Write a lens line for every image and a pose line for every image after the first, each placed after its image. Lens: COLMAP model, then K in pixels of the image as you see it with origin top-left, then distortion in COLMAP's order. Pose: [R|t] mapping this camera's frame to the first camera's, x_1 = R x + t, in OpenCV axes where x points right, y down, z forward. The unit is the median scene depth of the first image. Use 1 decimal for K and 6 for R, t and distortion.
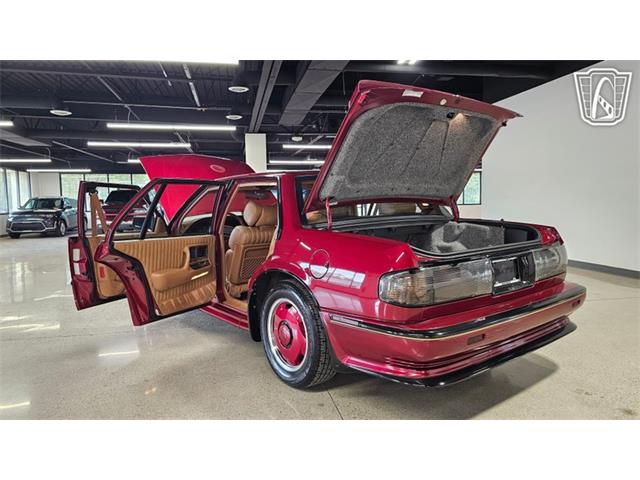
lens RADIAL K [[441.0, 0, 316.0], [0, 441.0, 212.3], [0, 0, 1]] dist [0.000484, -0.005100]
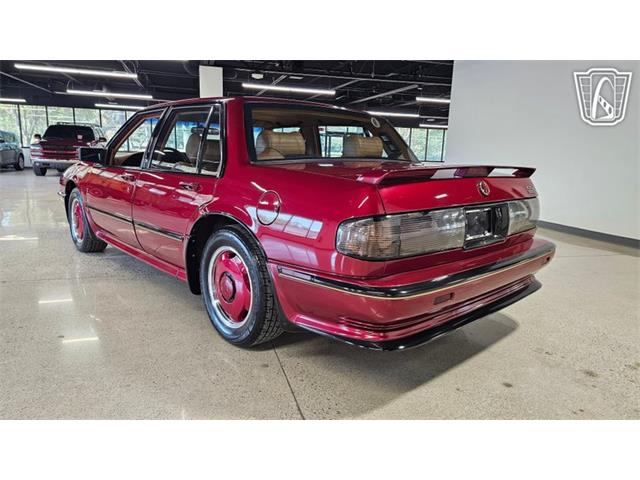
lens RADIAL K [[454.2, 0, 326.3], [0, 454.2, 223.6], [0, 0, 1]] dist [0.004313, -0.000202]
pose [[0.993077, 0.032633, 0.112842, 0.018790], [-0.047835, 0.989723, 0.134756, 0.022207], [-0.107285, -0.139221, 0.984433, 0.114473]]
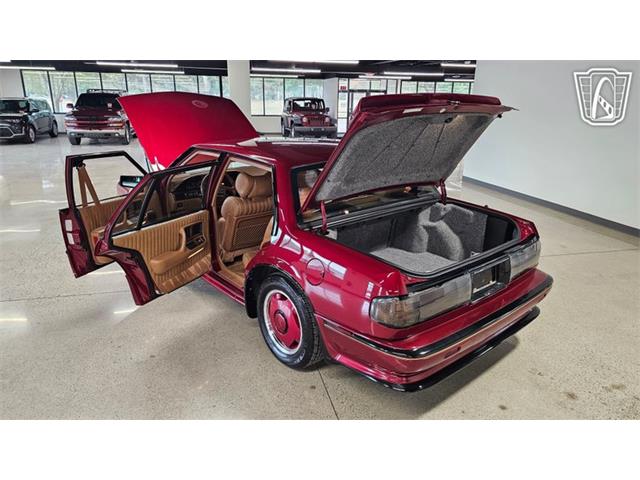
lens RADIAL K [[437.0, 0, 326.2], [0, 437.0, 239.3], [0, 0, 1]] dist [0.002369, -0.002777]
pose [[0.997938, 0.016400, 0.062060, -0.027961], [-0.030854, 0.970354, 0.239712, -0.186528], [-0.056289, -0.241133, 0.968858, -0.008059]]
